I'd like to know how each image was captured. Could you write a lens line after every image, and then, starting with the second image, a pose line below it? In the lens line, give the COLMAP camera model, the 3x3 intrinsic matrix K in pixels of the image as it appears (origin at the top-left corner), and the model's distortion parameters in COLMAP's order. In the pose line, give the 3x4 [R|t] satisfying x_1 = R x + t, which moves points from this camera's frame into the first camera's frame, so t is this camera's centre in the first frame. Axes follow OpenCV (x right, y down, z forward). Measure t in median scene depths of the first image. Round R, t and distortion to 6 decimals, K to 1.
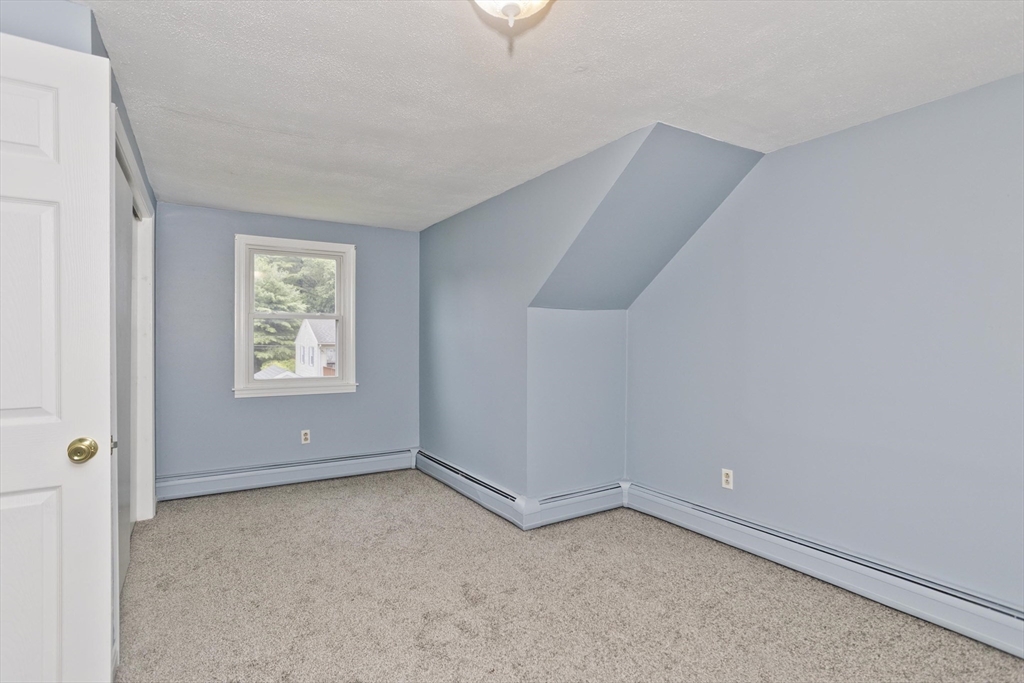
lens RADIAL K [[514.7, 0, 511.1], [0, 514.7, 339.4], [0, 0, 1]] dist [-0.015107, 0.000683]
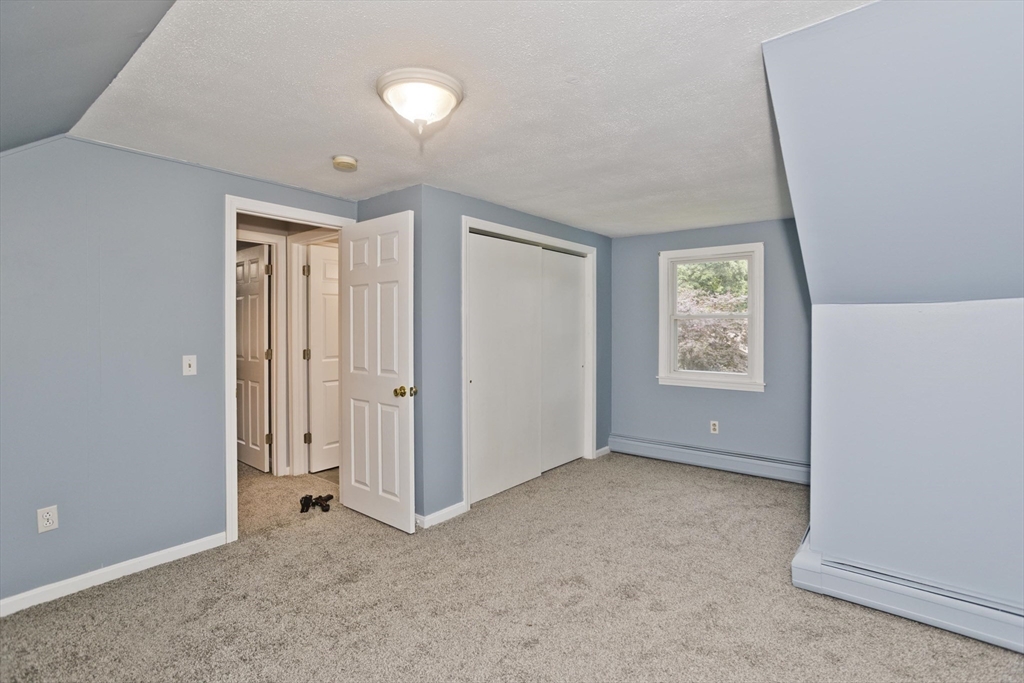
lens RADIAL K [[494.8, 0, 512.2], [0, 494.8, 326.7], [0, 0, 1]] dist [-0.001803, 0.000046]
pose [[0.341780, -0.000493, -0.939780, 0.487881], [-0.002425, 0.999996, -0.001406, -0.022419], [0.939777, 0.002760, 0.341778, 0.267188]]
